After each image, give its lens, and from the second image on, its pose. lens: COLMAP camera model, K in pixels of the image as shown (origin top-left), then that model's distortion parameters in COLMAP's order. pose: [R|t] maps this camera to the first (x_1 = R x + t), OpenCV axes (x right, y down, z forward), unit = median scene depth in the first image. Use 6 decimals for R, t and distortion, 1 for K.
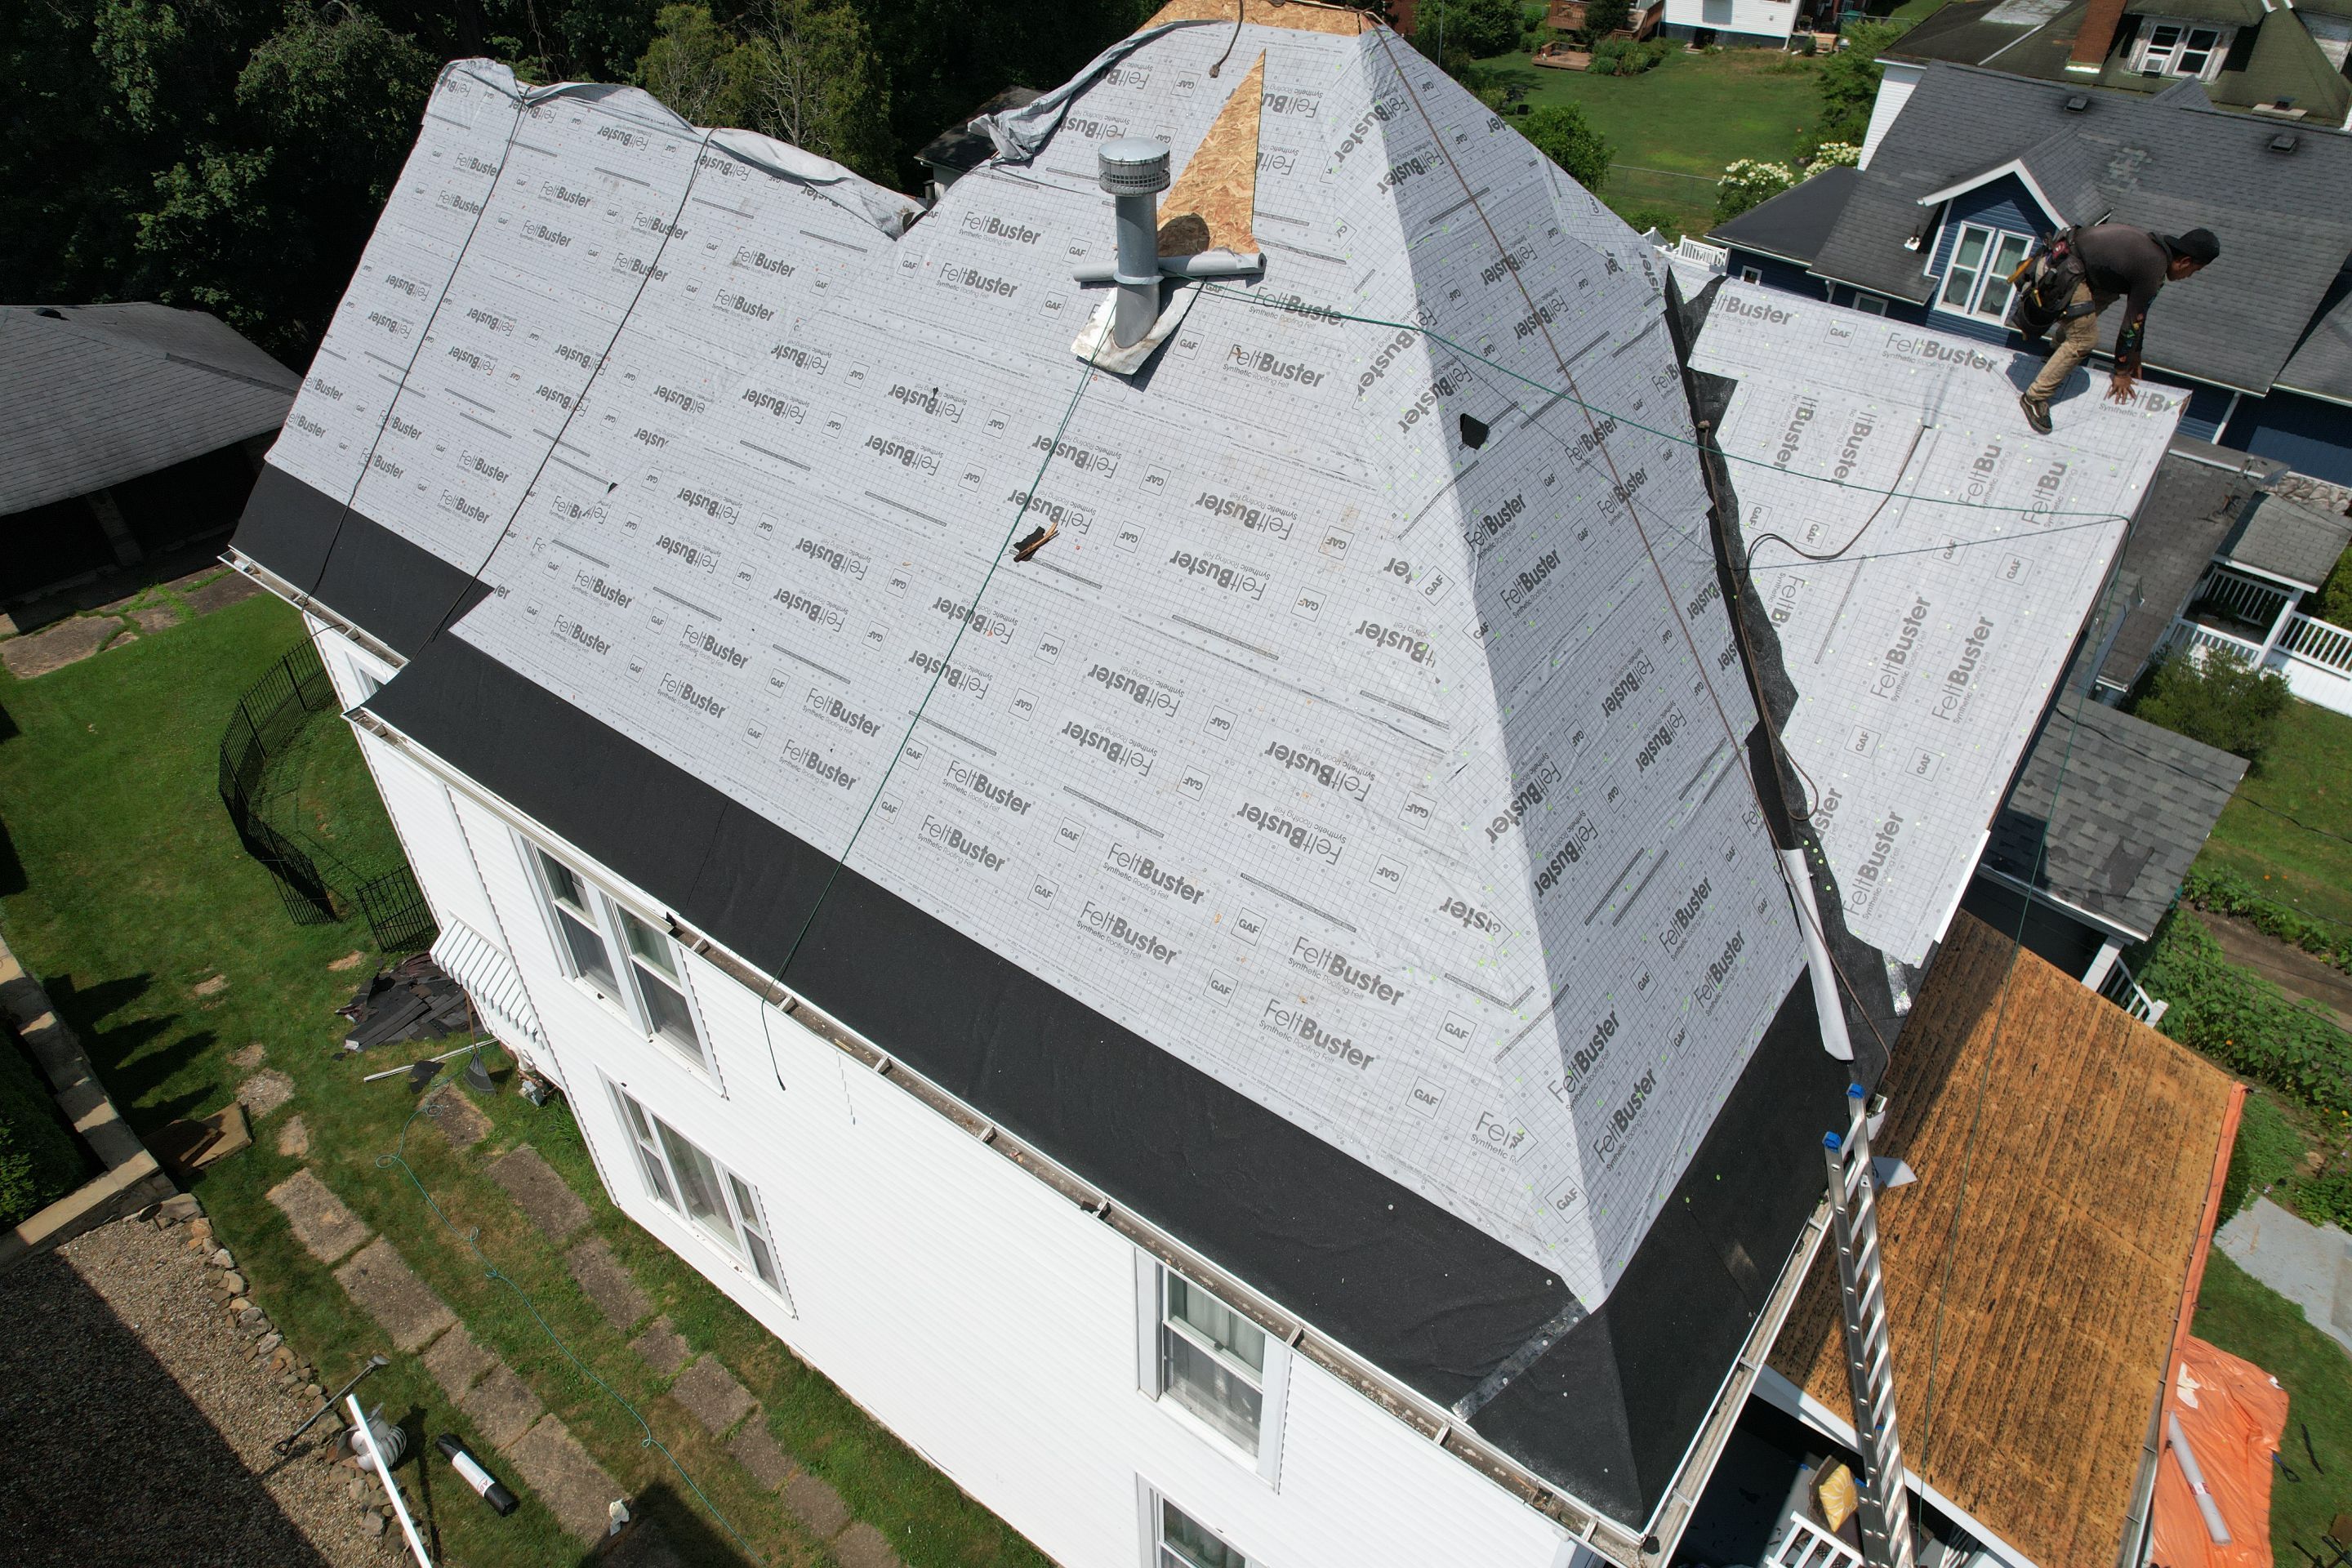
lens RADIAL K [[1506.4, 0, 1176.4], [0, 1506.4, 786.8], [0, 0, 1]] dist [-0.084676, 0.075271]
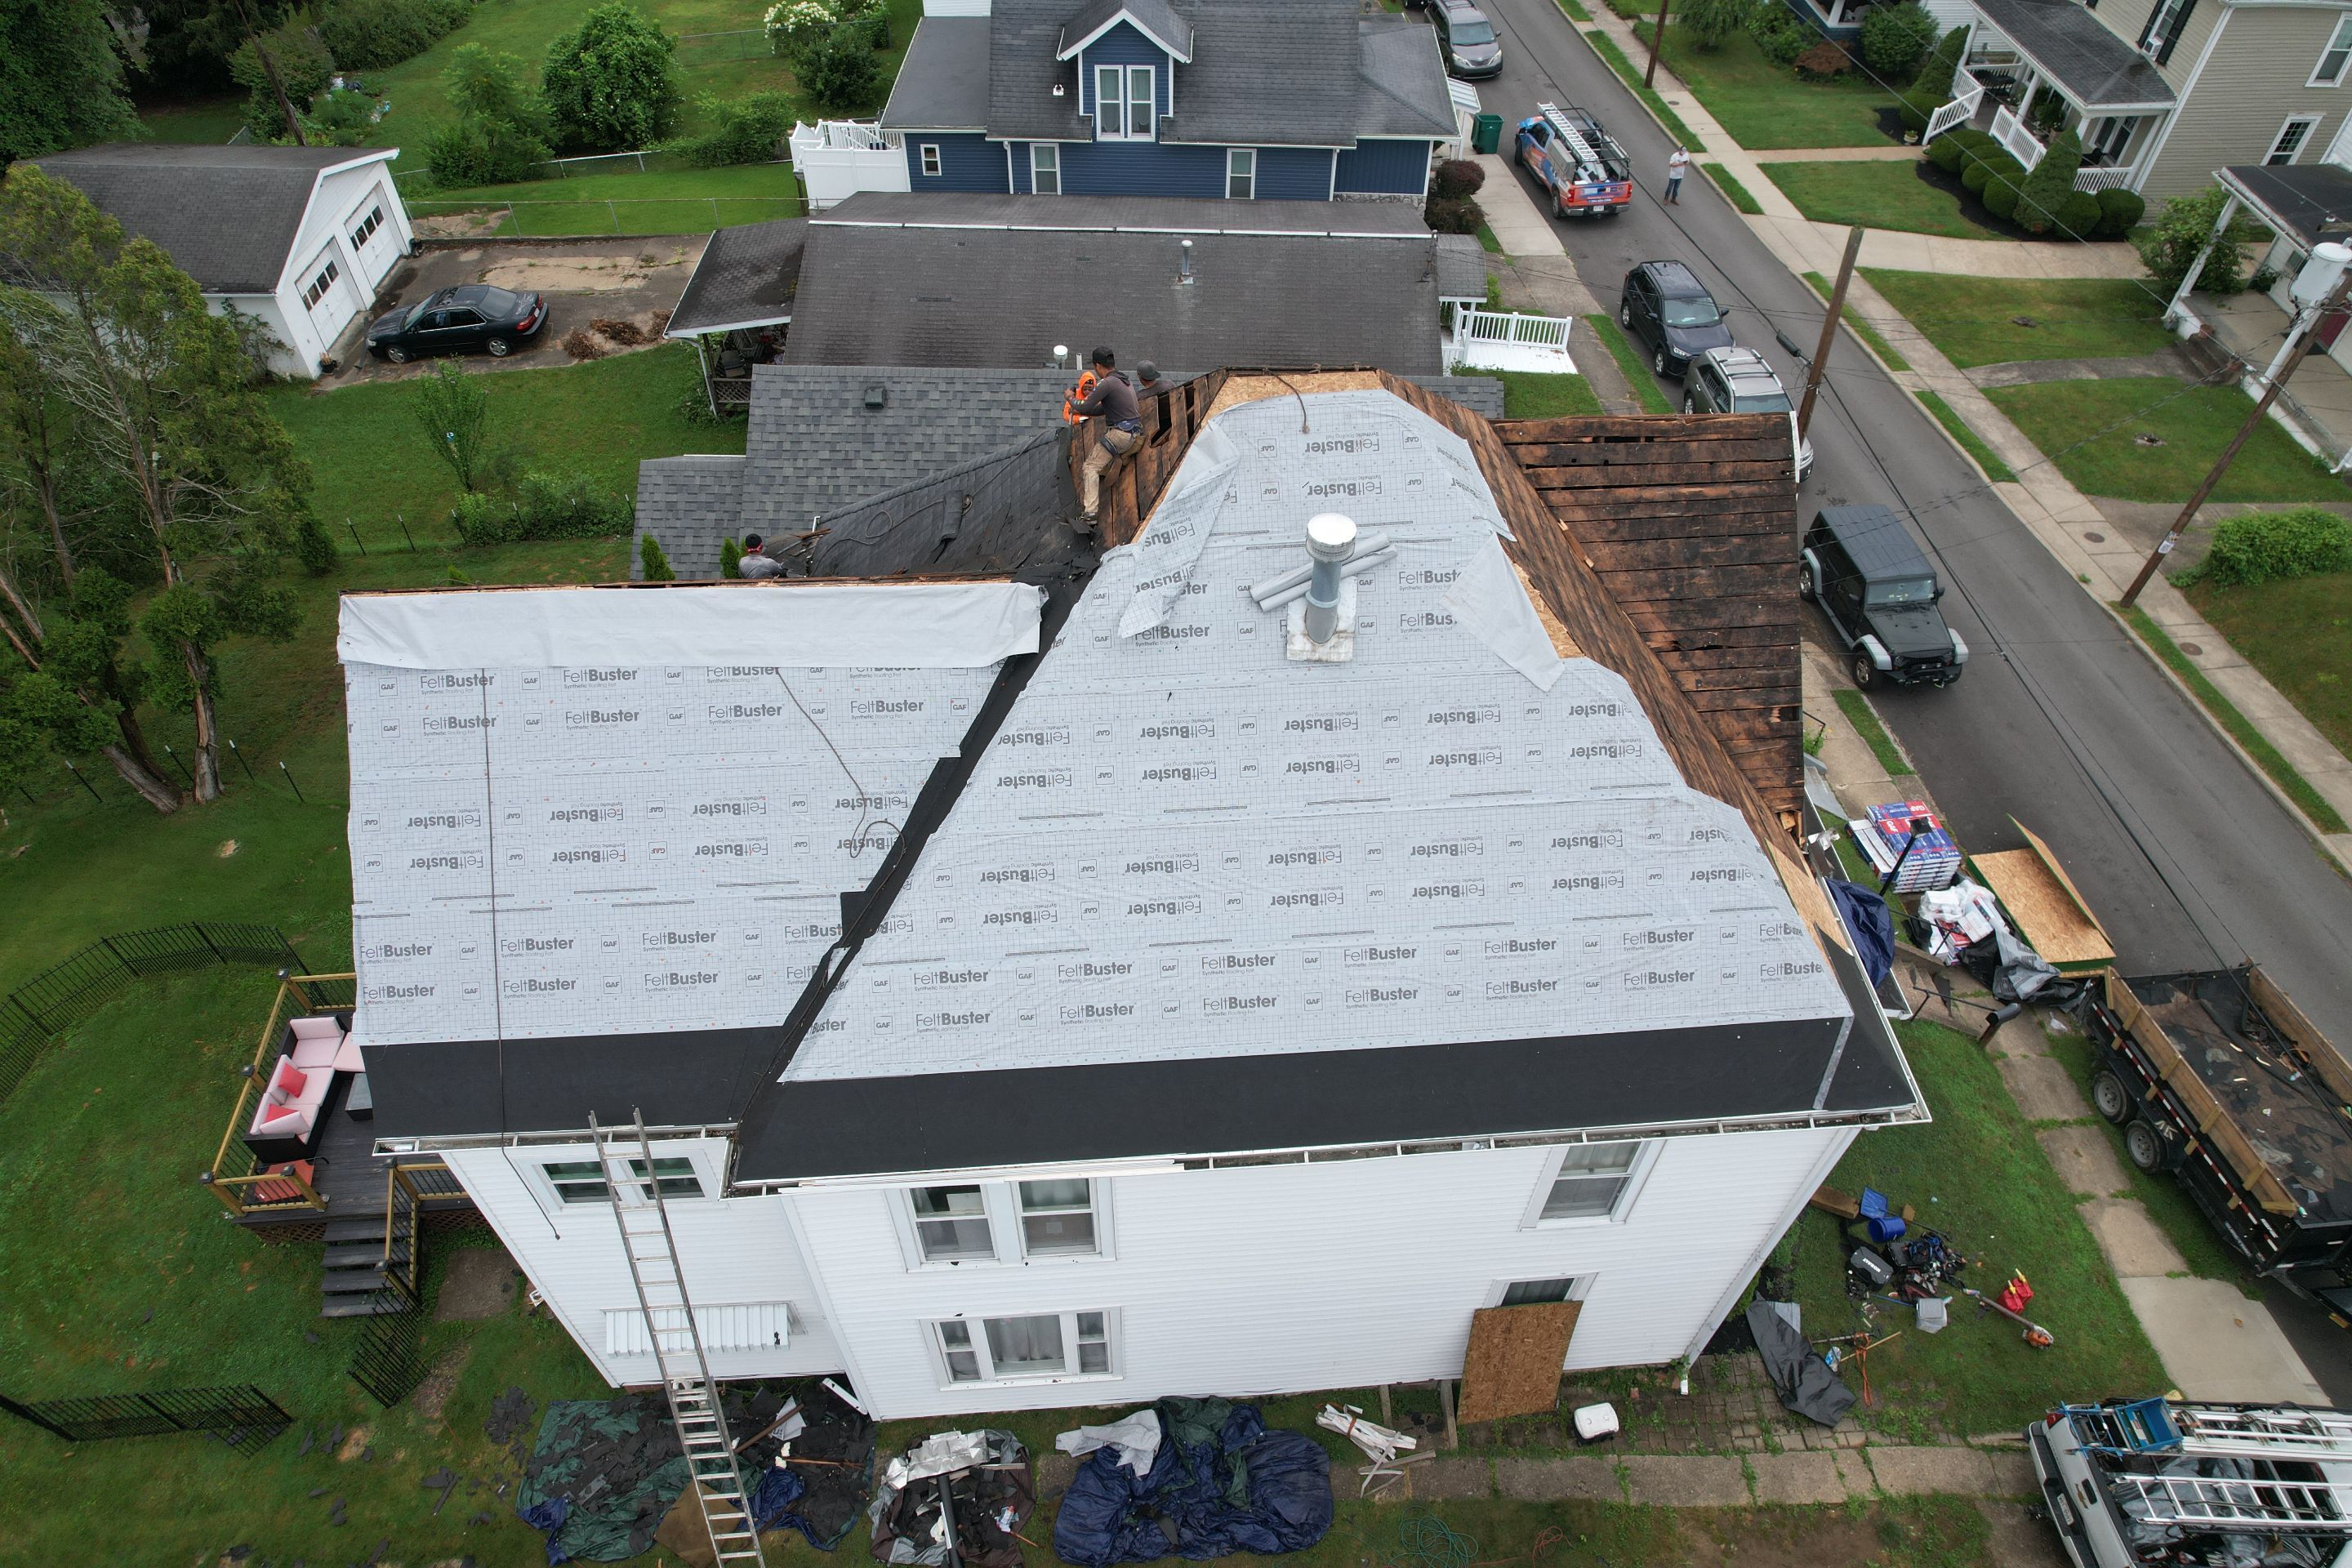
lens RADIAL K [[1506.4, 0, 1175.1], [0, 1506.4, 788.2], [0, 0, 1]] dist [-0.084676, 0.075271]
pose [[0.754542, -0.481492, 0.445905, -0.486870], [0.412098, 0.876440, 0.249052, -0.336805], [-0.510726, -0.004164, 0.859734, -0.093860]]
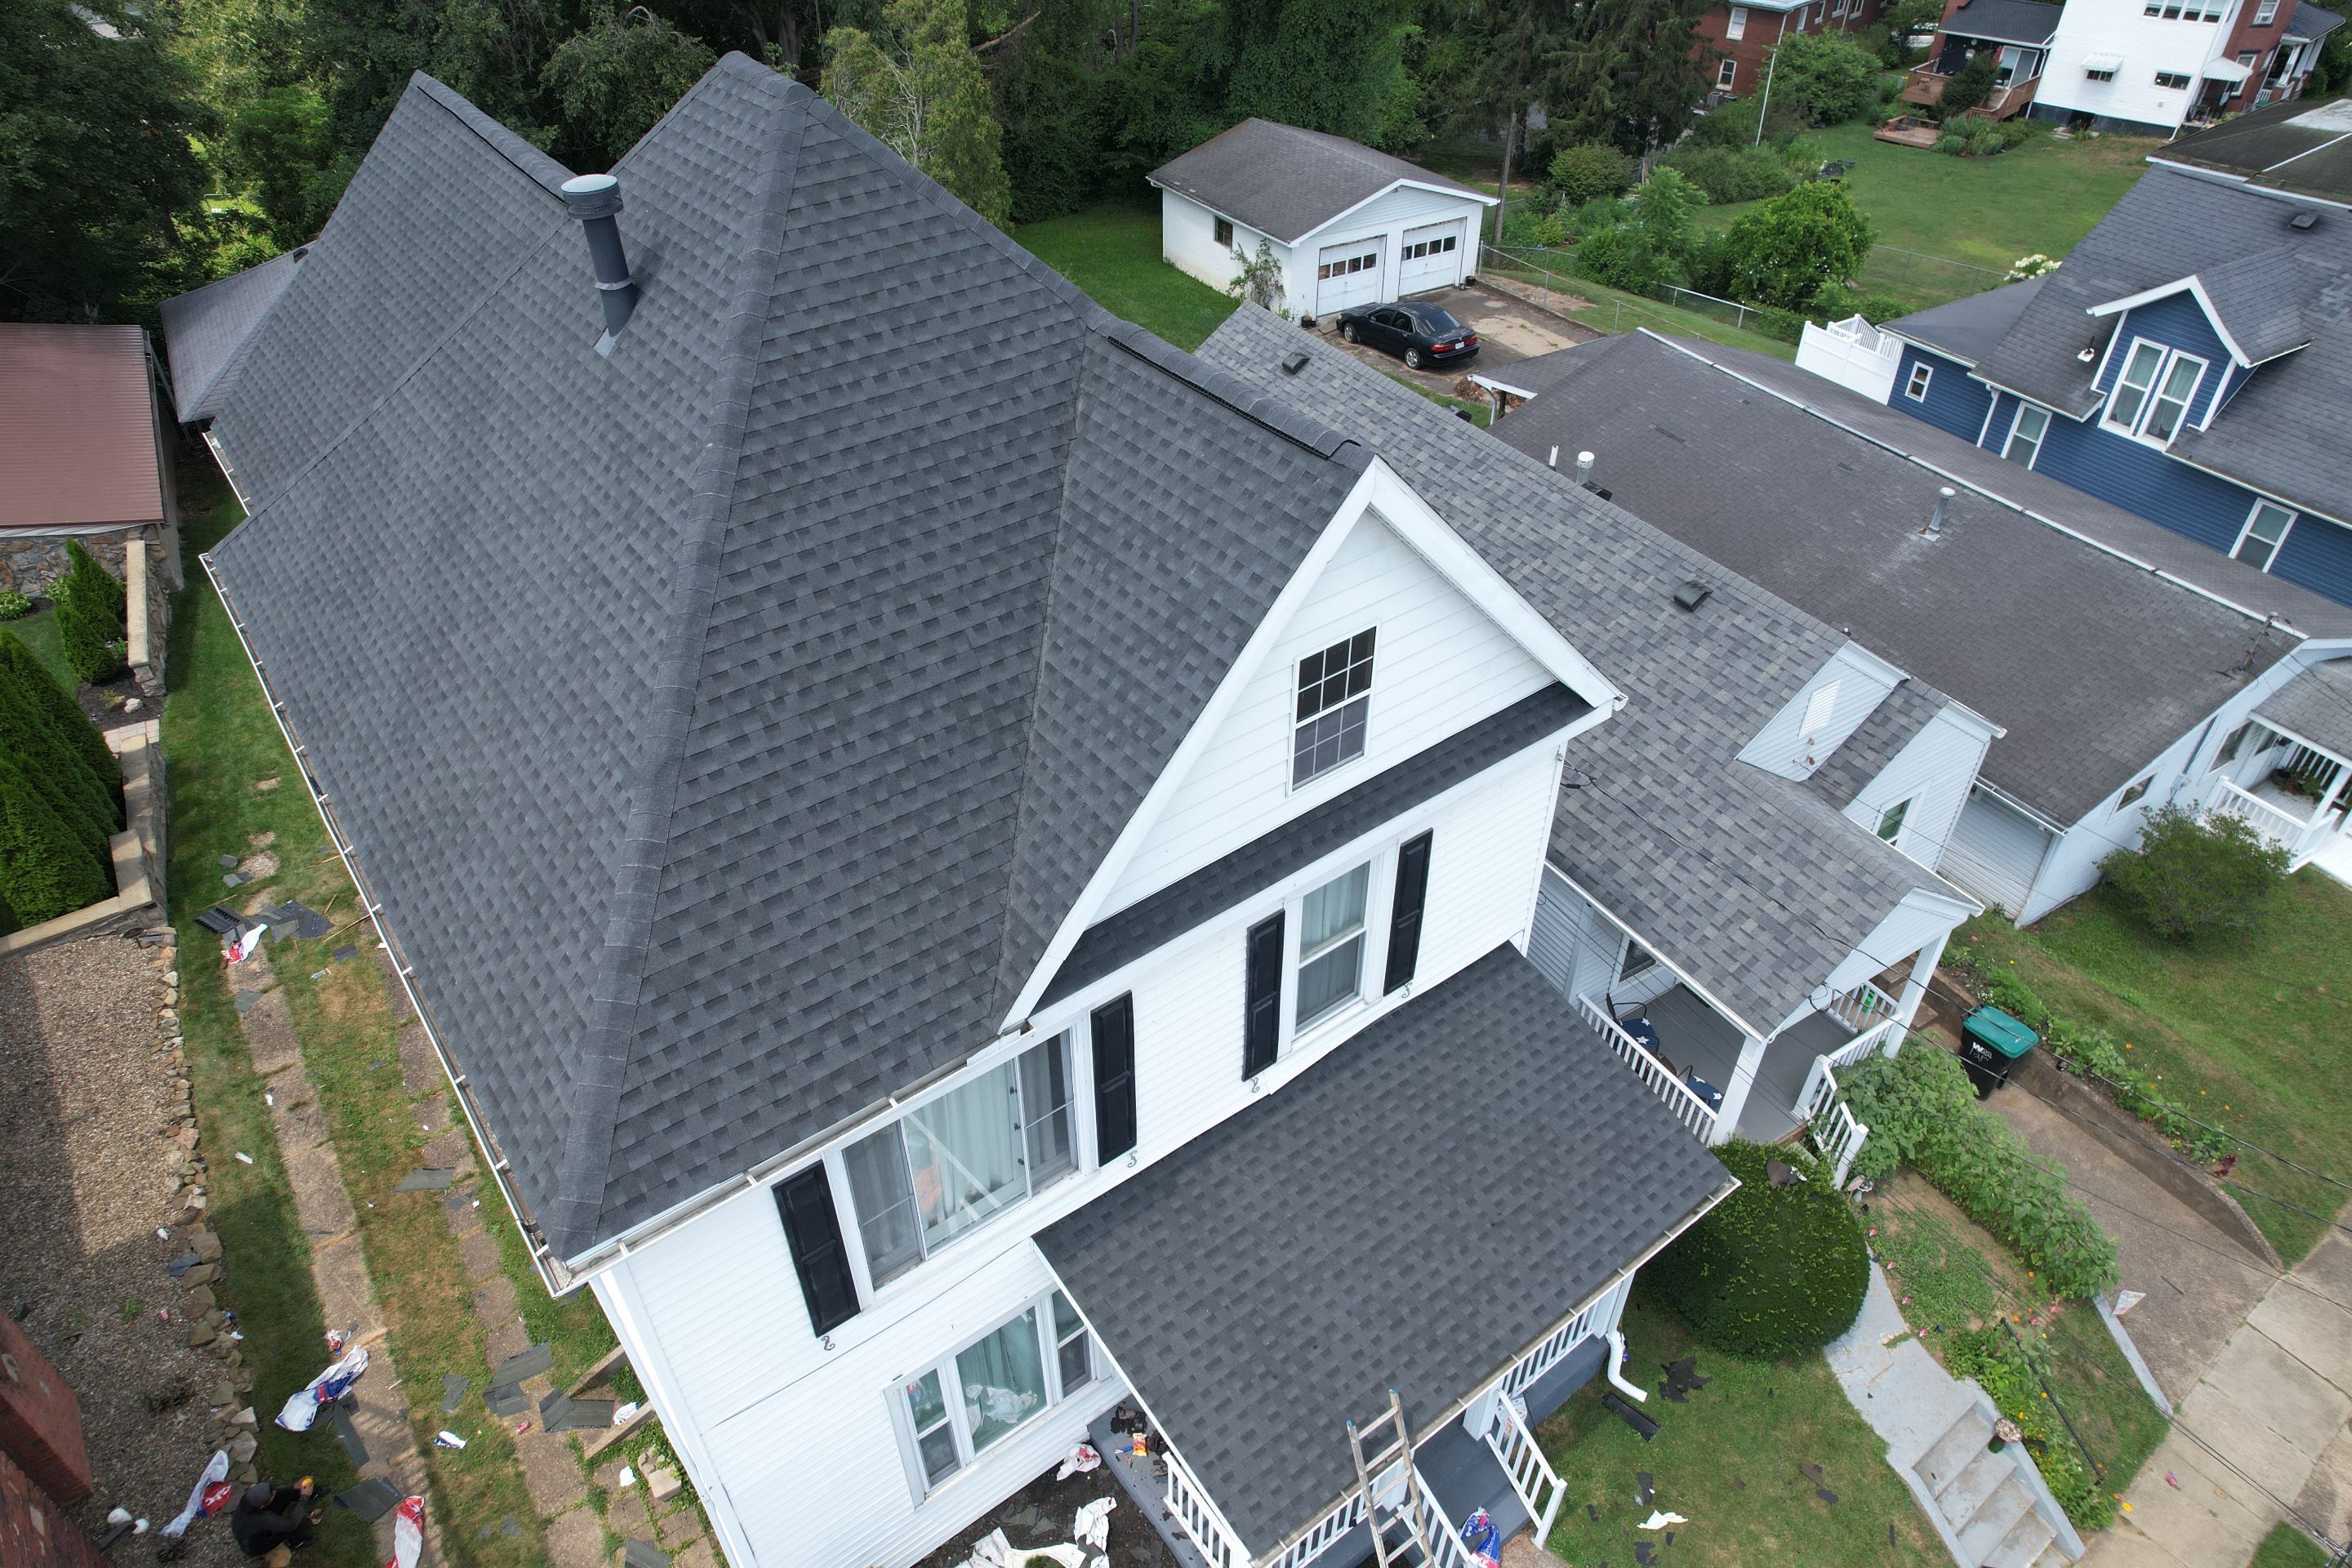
lens RADIAL K [[1506.4, 0, 1175.1], [0, 1506.4, 787.6], [0, 0, 1]] dist [-0.084676, 0.075271]
pose [[0.961552, 0.169620, -0.215980, 0.446008], [-0.172822, 0.984944, 0.004114, -0.000415], [0.213426, 0.033370, 0.976389, -0.074506]]
